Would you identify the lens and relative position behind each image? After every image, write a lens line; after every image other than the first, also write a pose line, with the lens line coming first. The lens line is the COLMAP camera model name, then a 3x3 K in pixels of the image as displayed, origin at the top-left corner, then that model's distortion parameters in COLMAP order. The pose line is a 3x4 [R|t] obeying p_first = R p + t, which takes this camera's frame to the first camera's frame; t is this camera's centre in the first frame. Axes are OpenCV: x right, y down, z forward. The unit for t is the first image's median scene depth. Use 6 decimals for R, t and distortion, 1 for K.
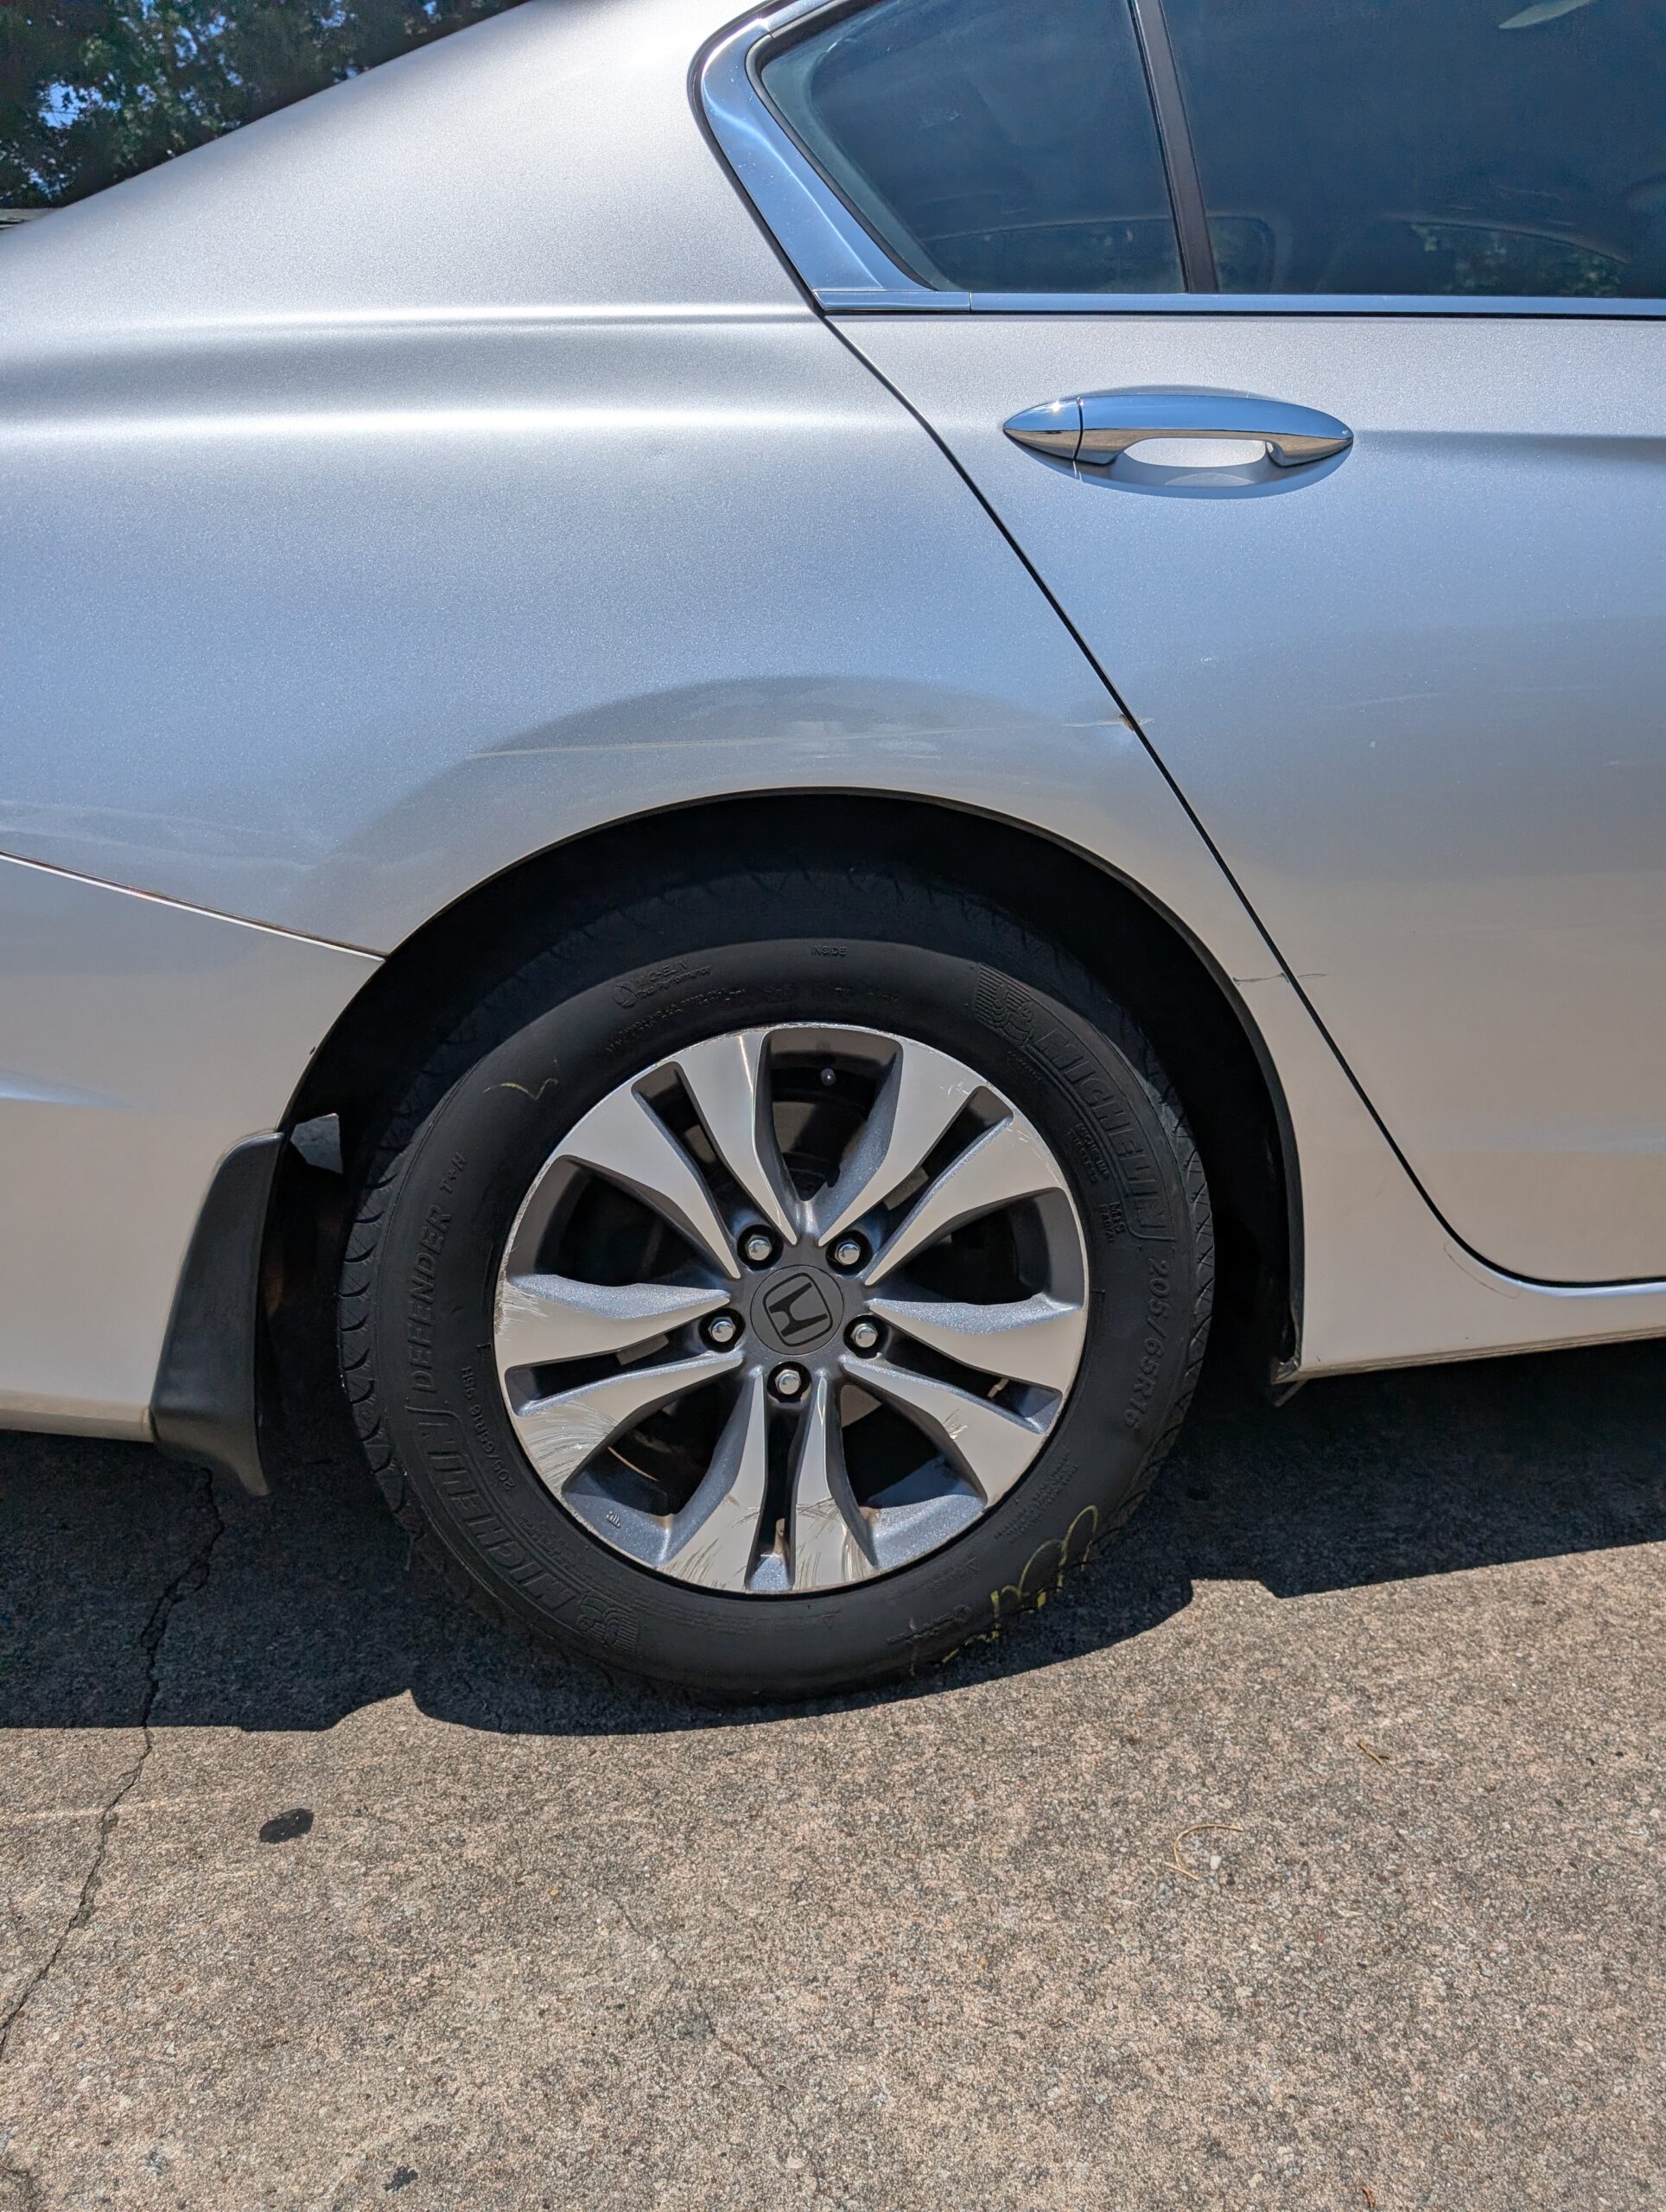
lens RADIAL K [[1799.6, 0, 799.0], [0, 1799.6, 1102.3], [0, 0, 1]] dist [0.015082, -0.019083]
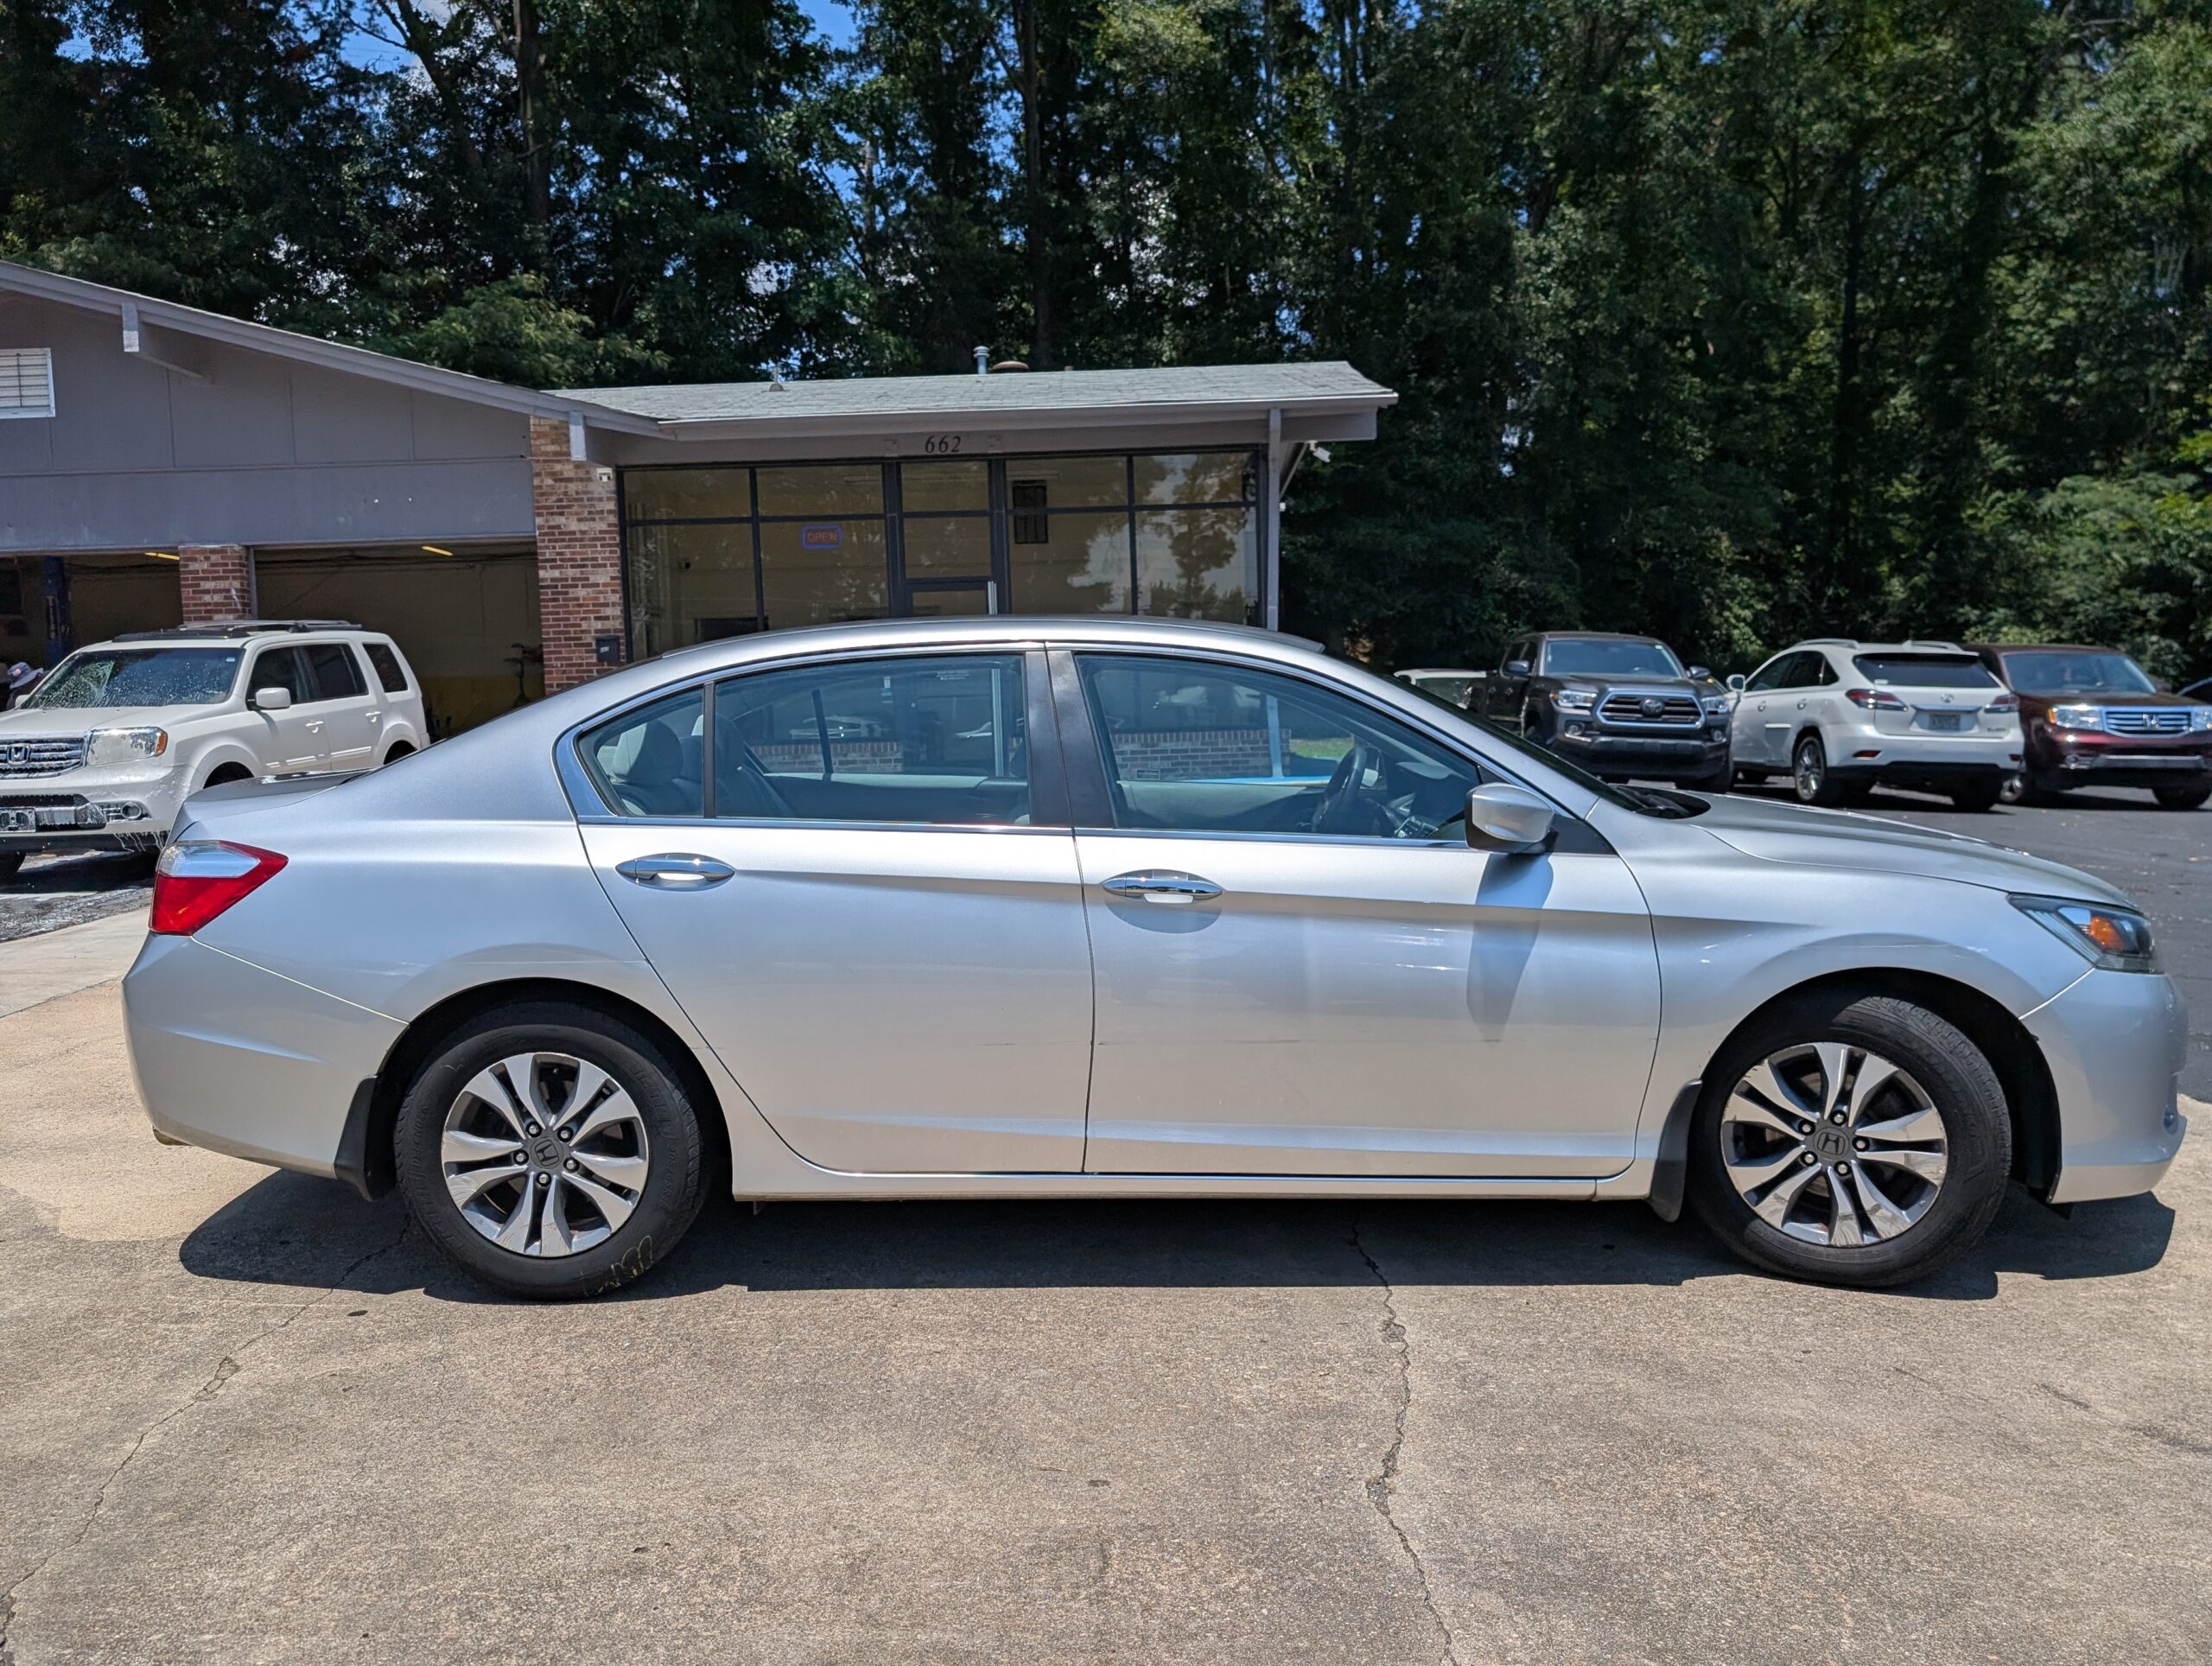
lens RADIAL K [[1799.6, 0, 1088.1], [0, 1799.6, 826.1], [0, 0, 1]] dist [0.015082, -0.019083]
pose [[0.979212, 0.043430, -0.198136, 1.409941], [-0.076577, 0.983677, -0.162838, 0.004224], [0.187829, 0.174625, 0.966554, -1.737934]]
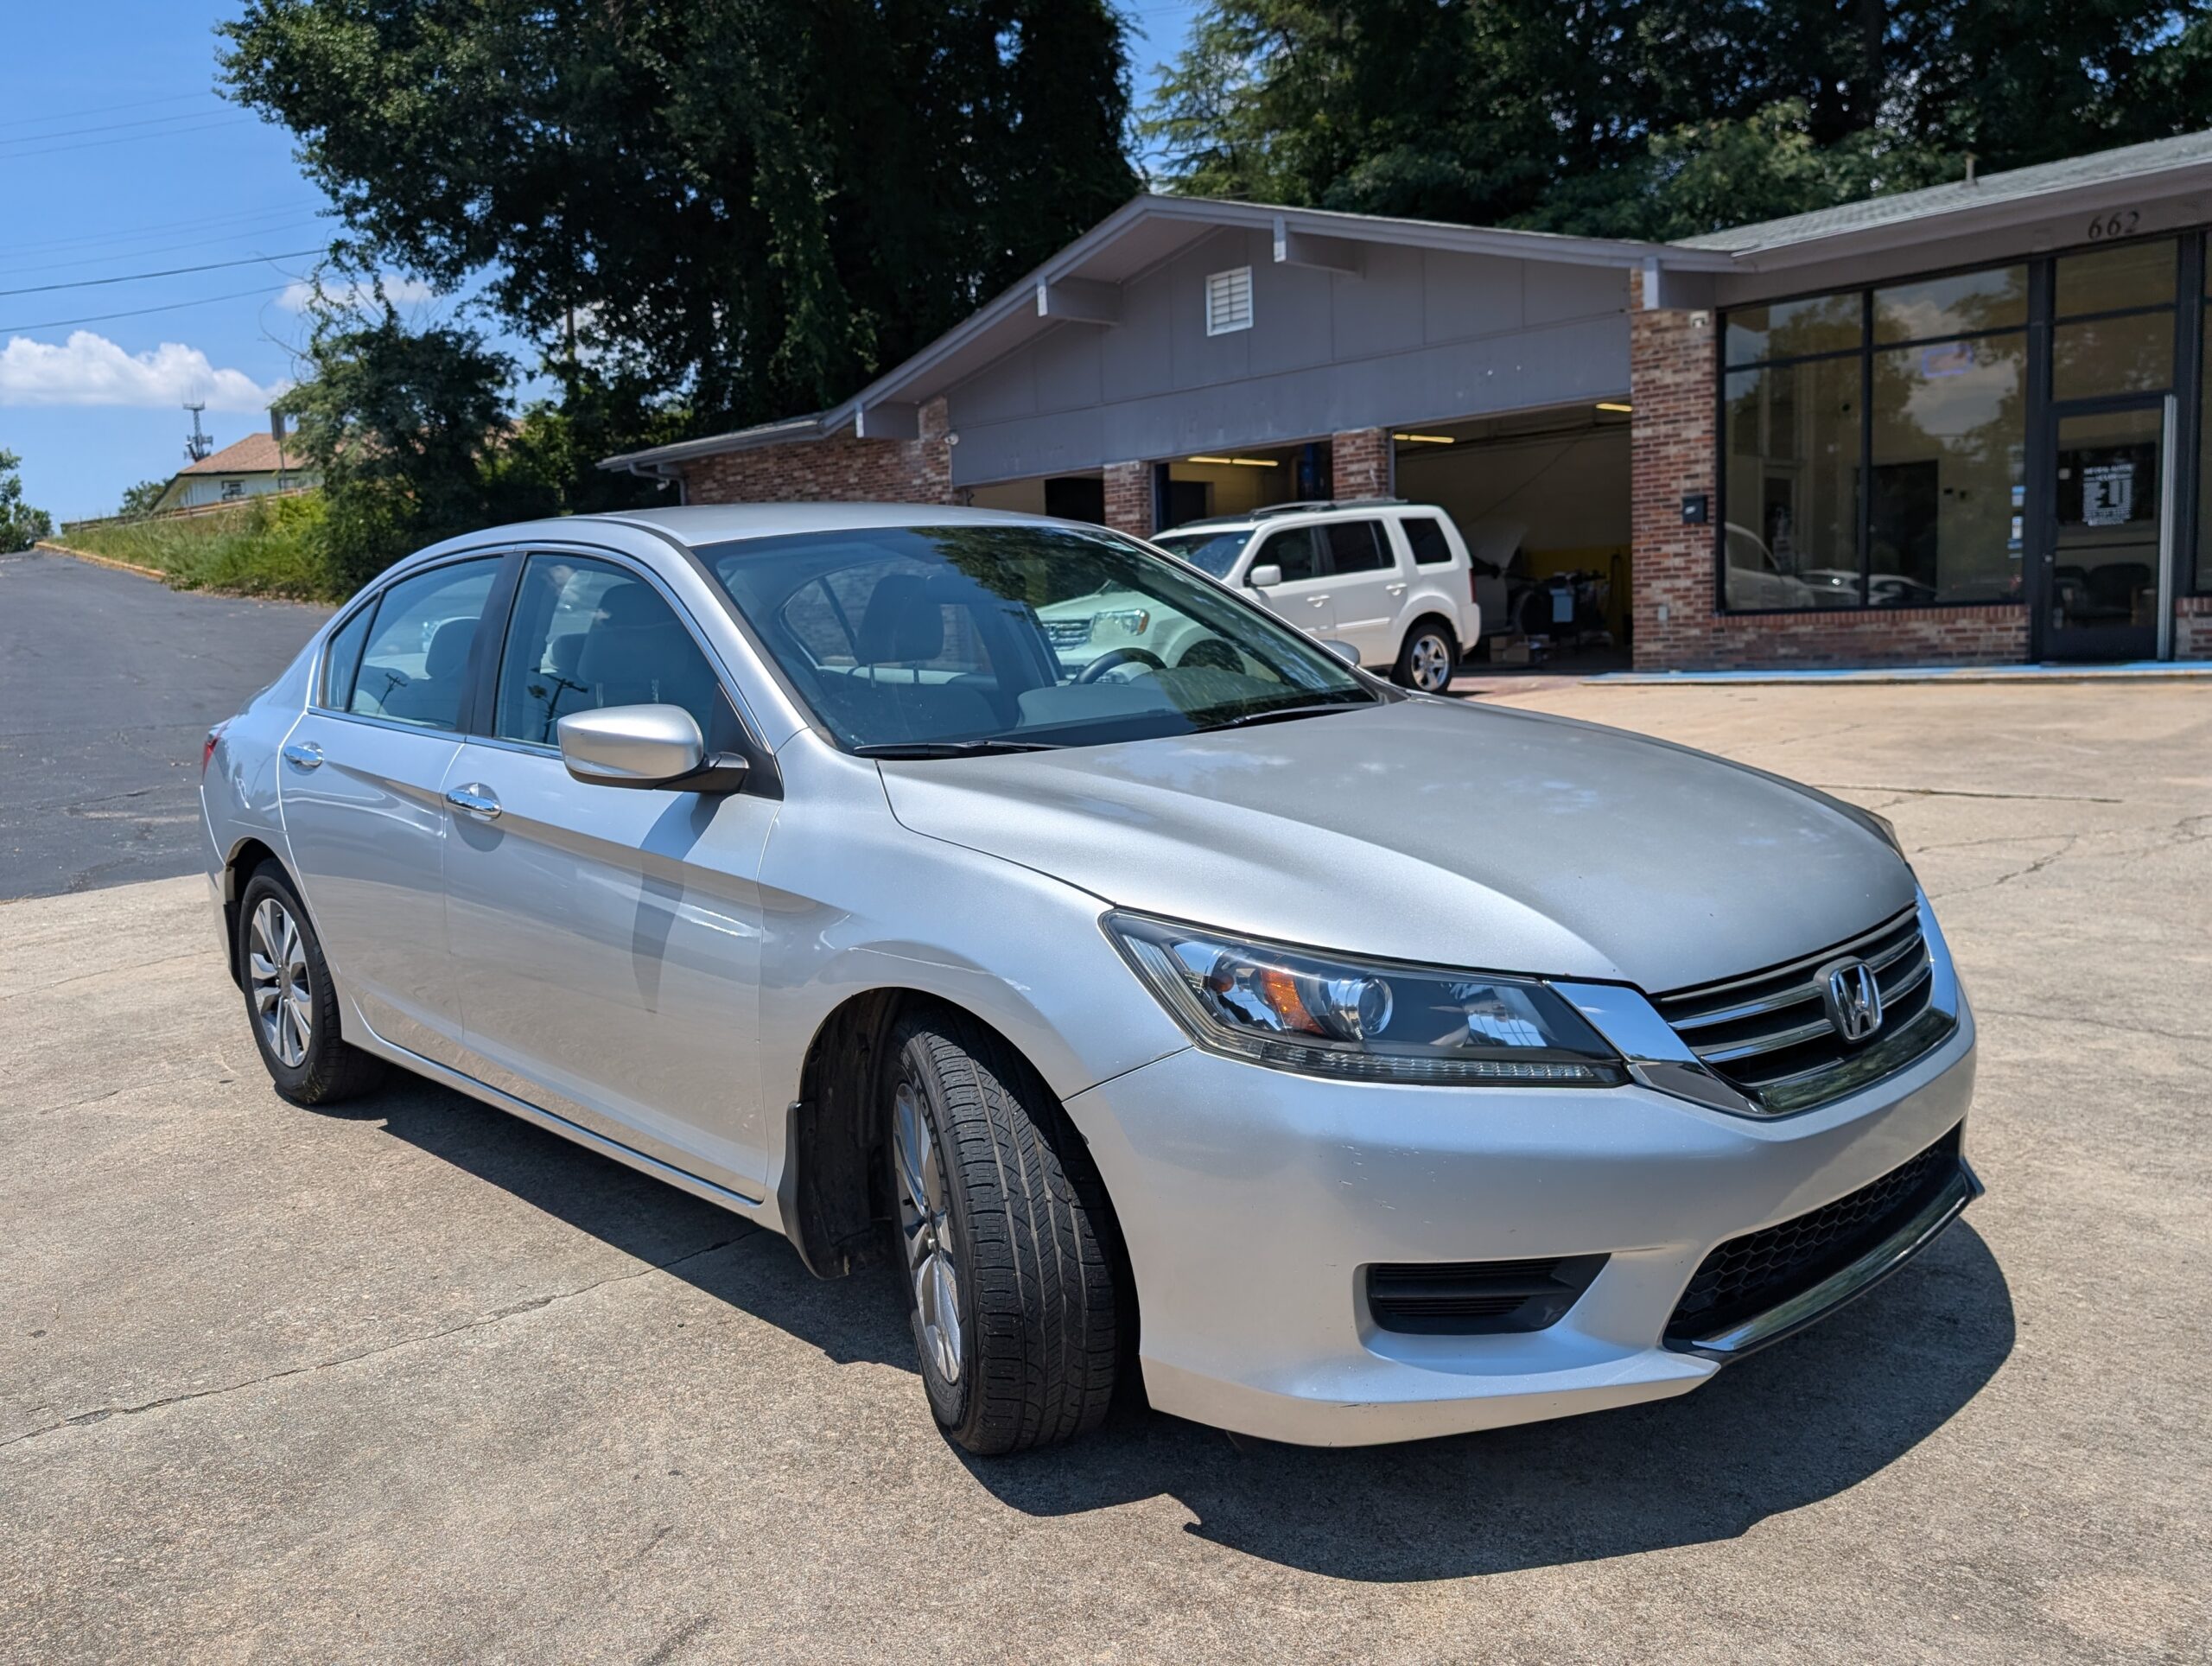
lens RADIAL K [[1799.6, 0, 1057.8], [0, 1799.6, 828.2], [0, 0, 1]] dist [0.015082, -0.019083]
pose [[0.523105, 0.131771, -0.842020, 3.746405], [-0.195277, 0.980223, 0.032083, -0.592060], [0.829595, 0.147645, 0.538491, 0.309480]]
